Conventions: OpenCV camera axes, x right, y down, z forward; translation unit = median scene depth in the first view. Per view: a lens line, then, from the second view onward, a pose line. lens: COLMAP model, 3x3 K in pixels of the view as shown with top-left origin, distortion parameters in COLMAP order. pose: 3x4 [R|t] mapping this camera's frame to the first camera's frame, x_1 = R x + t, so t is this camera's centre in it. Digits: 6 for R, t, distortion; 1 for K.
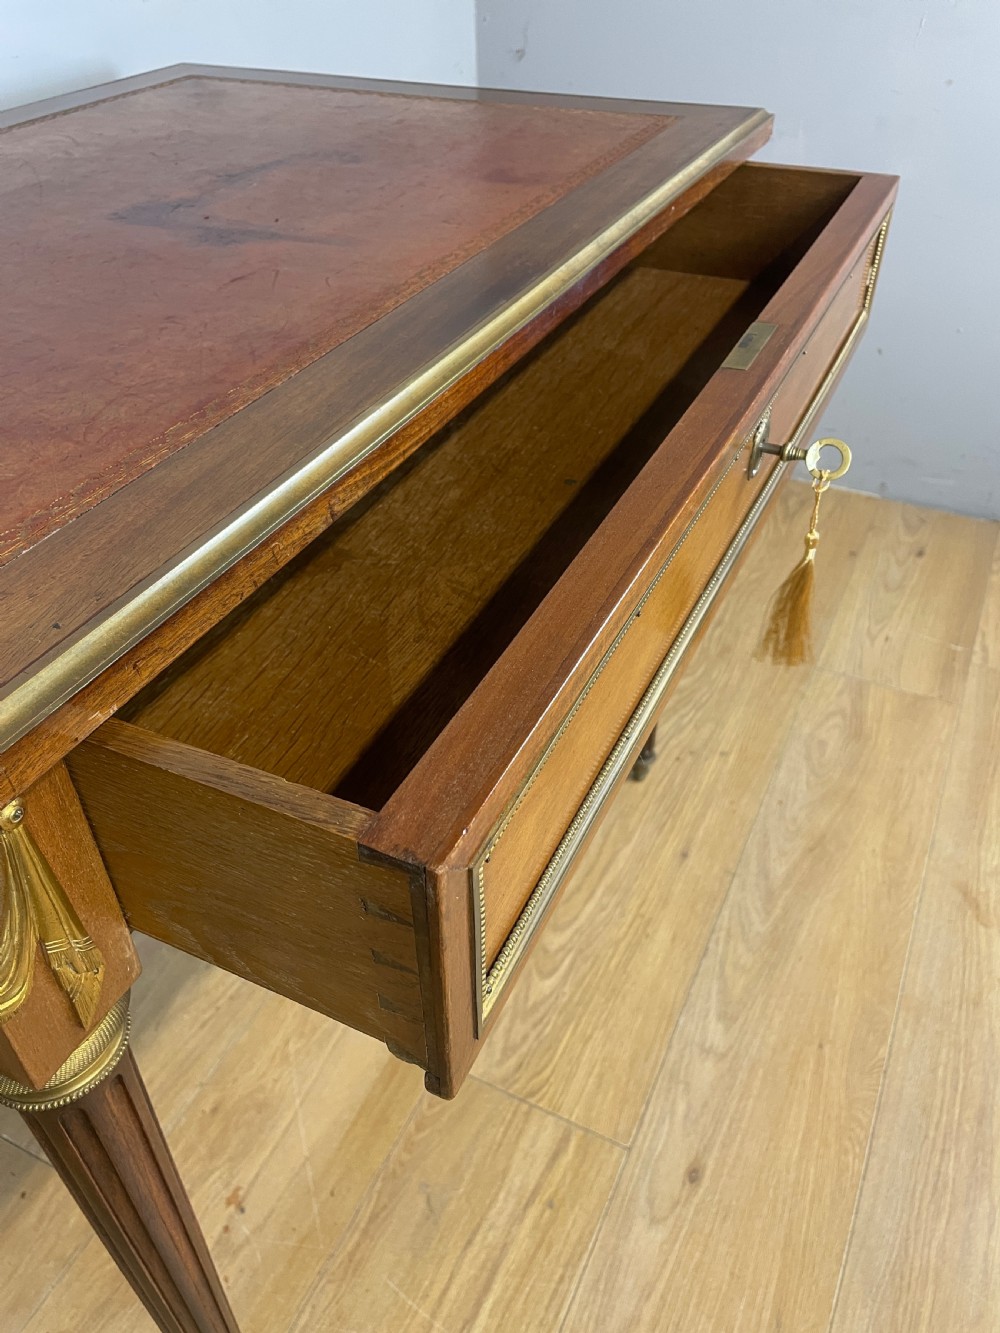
lens RADIAL K [[1027.4, 0, 503.9], [0, 1027.4, 664.5], [0, 0, 1]] dist [0.086076, -0.125709]
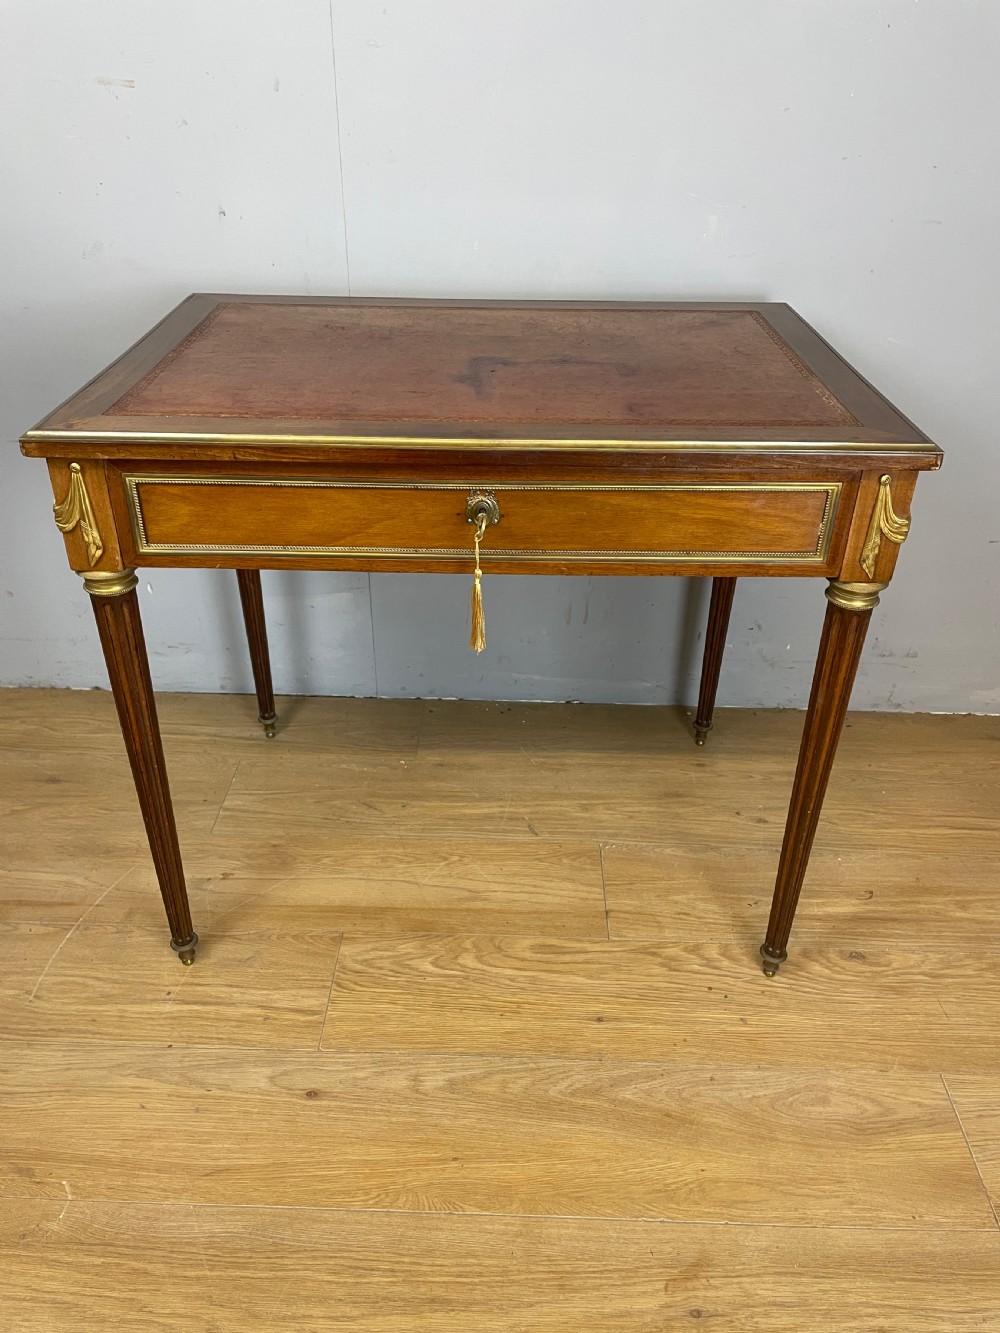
lens RADIAL K [[1027.4, 0, 499.6], [0, 1027.4, 658.9], [0, 0, 1]] dist [0.086076, -0.125709]
pose [[0.407171, 0.491142, -0.770060, 1.042995], [-0.591647, 0.784141, 0.187288, -0.340514], [0.695820, 0.379346, 0.609862, 0.147374]]
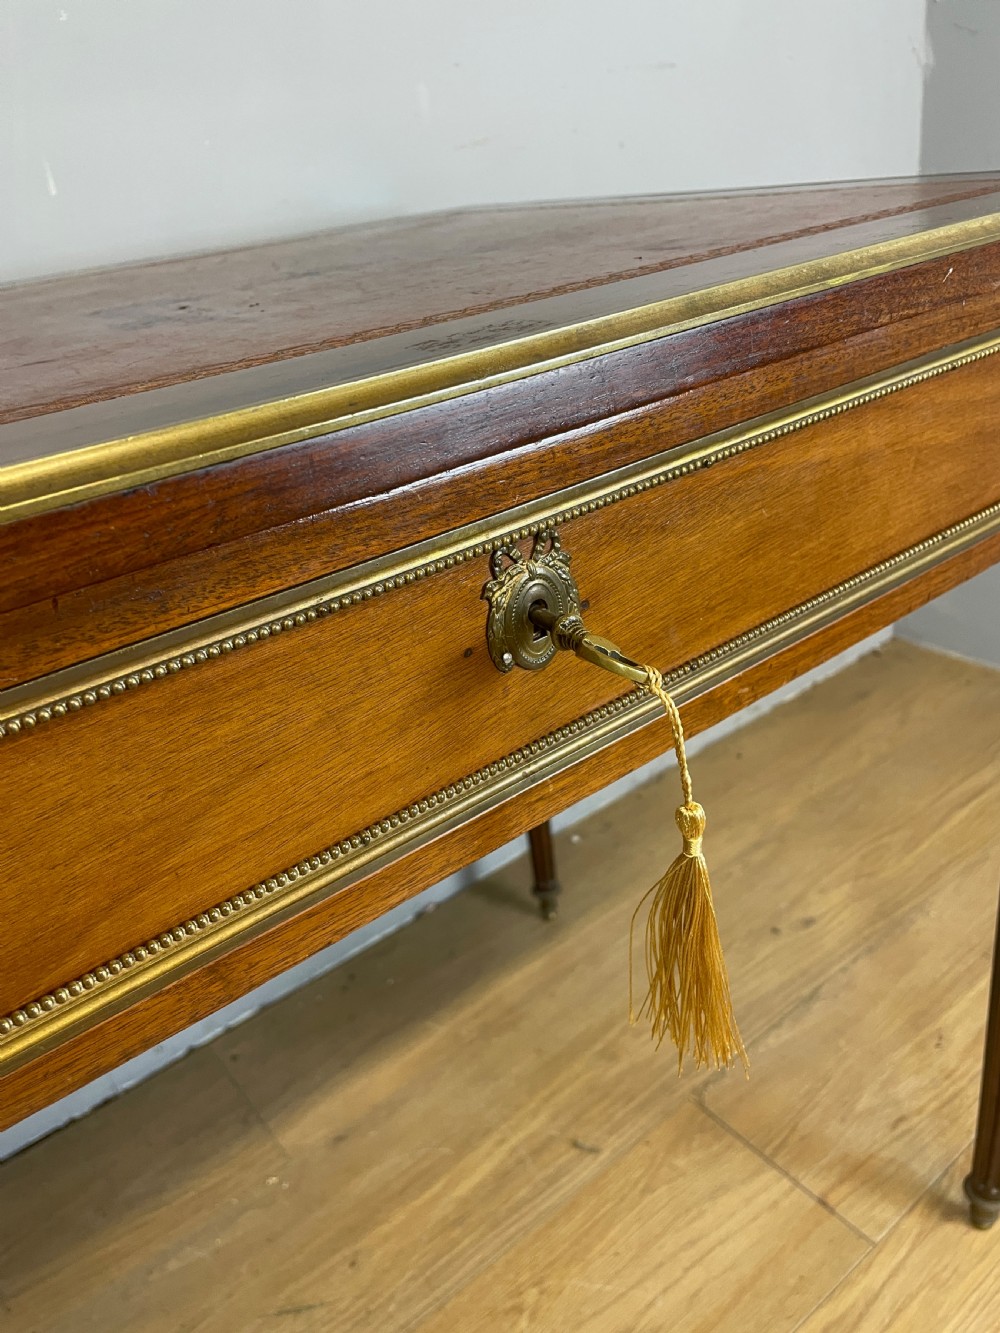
lens RADIAL K [[1032.4, 0, 501.0], [0, 1032.4, 665.7], [0, 0, 1]] dist [0.061786, -0.094980]
pose [[0.891807, 0.112899, -0.438104, 0.155934], [-0.192968, 0.970782, -0.142636, -0.099694], [0.409200, 0.211744, 0.887536, 0.364166]]
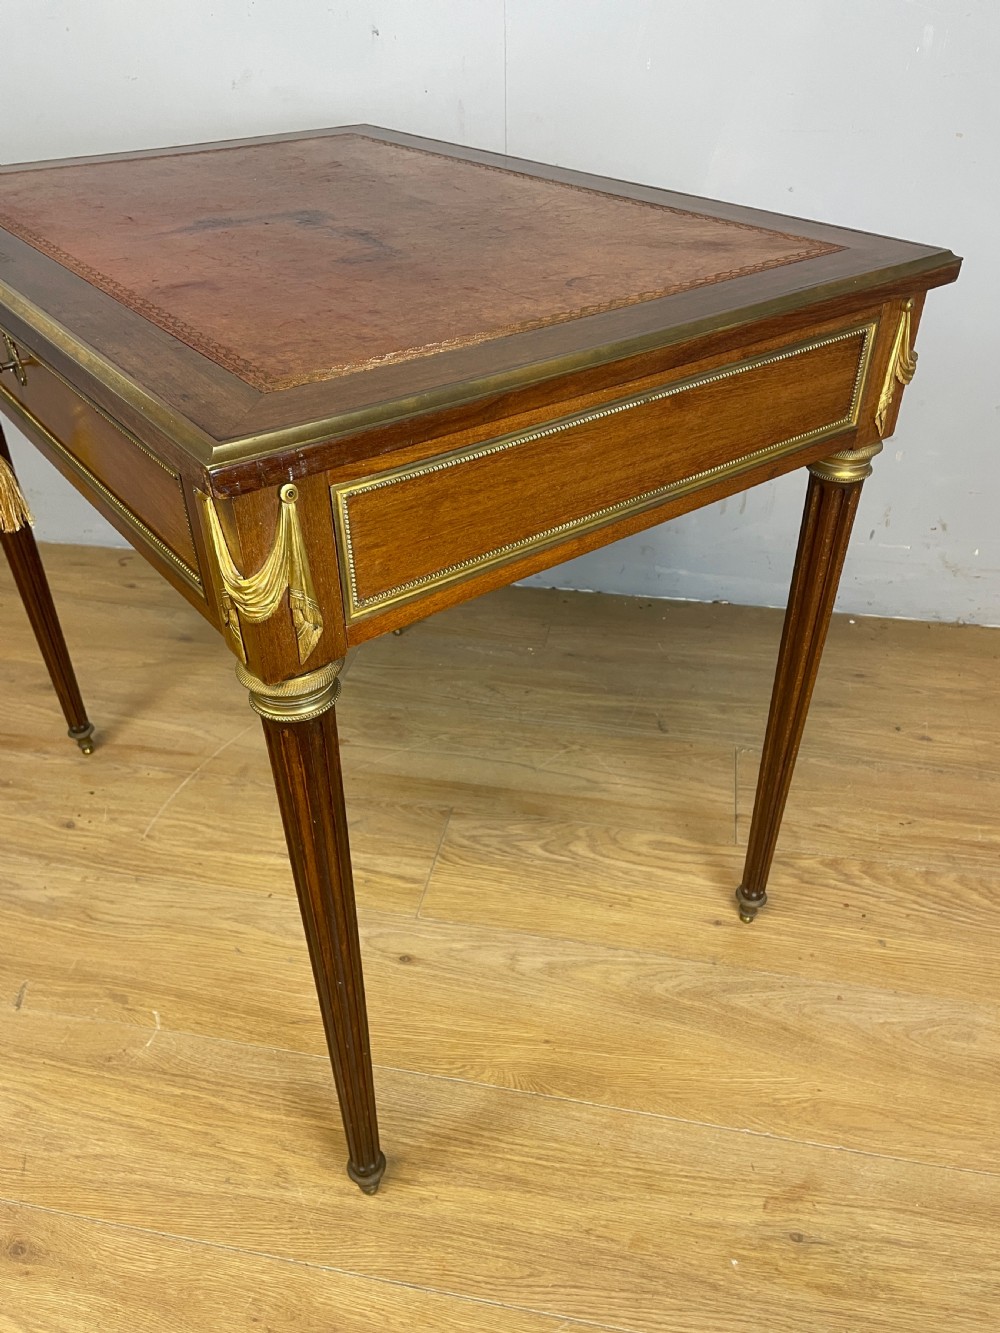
lens RADIAL K [[1027.4, 0, 490.6], [0, 1027.4, 671.0], [0, 0, 1]] dist [0.086076, -0.125709]
pose [[0.246353, 0.567170, -0.785894, 1.021153], [-0.604040, 0.723983, 0.333142, -0.257510], [0.757922, 0.392641, 0.520949, 0.279641]]
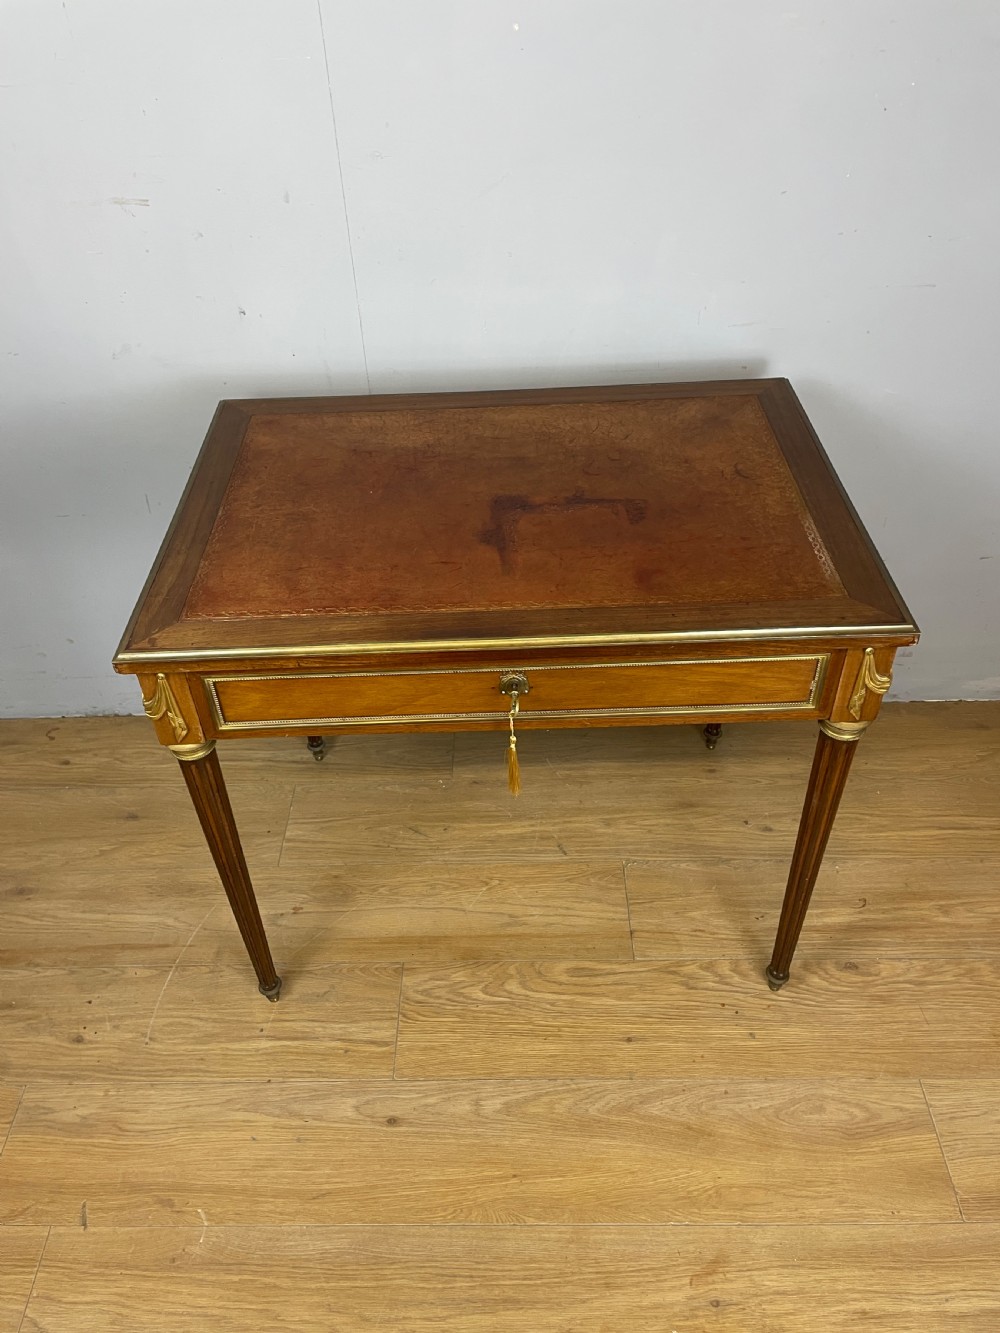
lens RADIAL K [[1027.4, 0, 492.3], [0, 1027.4, 651.4], [0, 0, 1]] dist [0.086076, -0.125709]
pose [[0.421770, 0.585515, -0.692302, 0.942459], [-0.547430, 0.773109, 0.320348, -0.671926], [0.722794, 0.243873, 0.646603, -0.098470]]
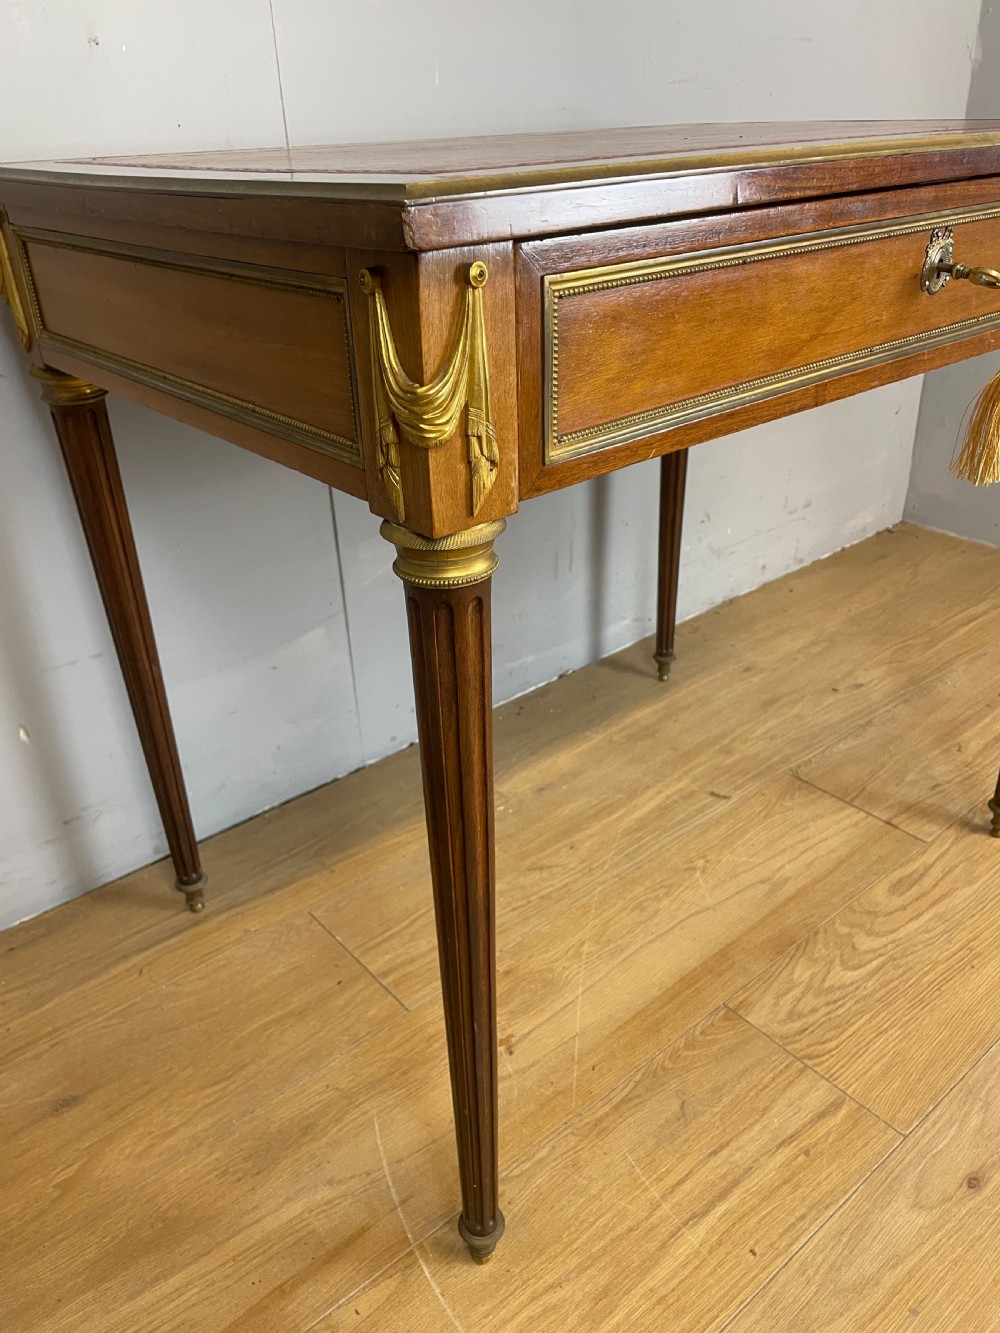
lens RADIAL K [[1027.4, 0, 496.9], [0, 1027.4, 663.0], [0, 0, 1]] dist [0.086076, -0.125709]
pose [[0.909887, 0.177696, -0.374873, 0.064354], [-0.242740, 0.960830, -0.133728, 0.280865], [0.336426, 0.212675, 0.917381, -0.070148]]
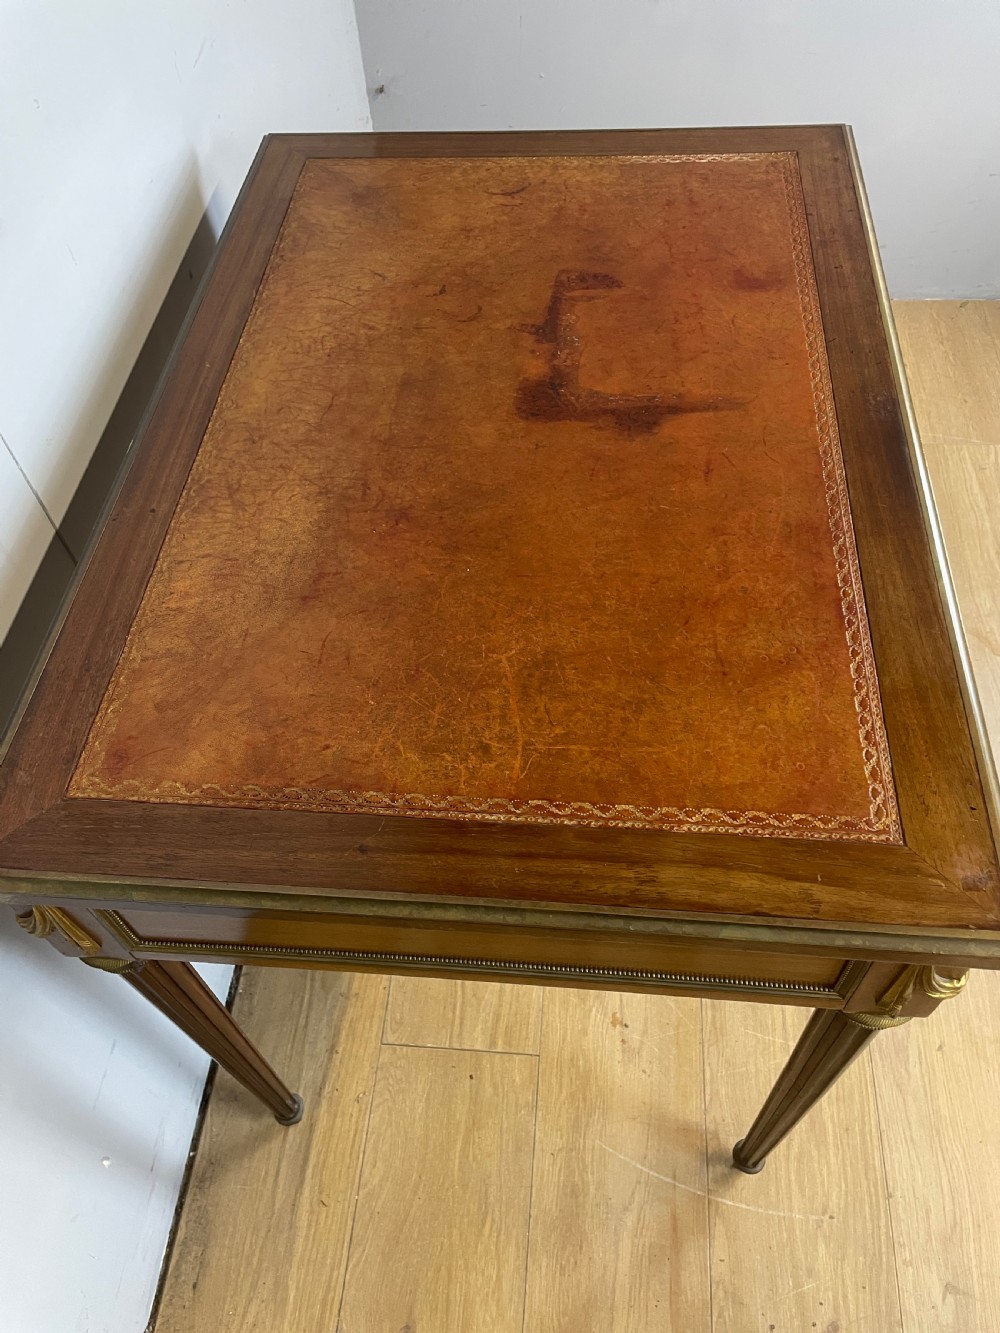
lens RADIAL K [[1027.4, 0, 496.3], [0, 1027.4, 657.6], [0, 0, 1]] dist [0.086076, -0.125709]
pose [[0.935444, -0.306381, 0.176284, -0.502483], [0.256247, 0.931309, 0.258845, -0.338821], [-0.243480, -0.196963, 0.949696, -0.181757]]
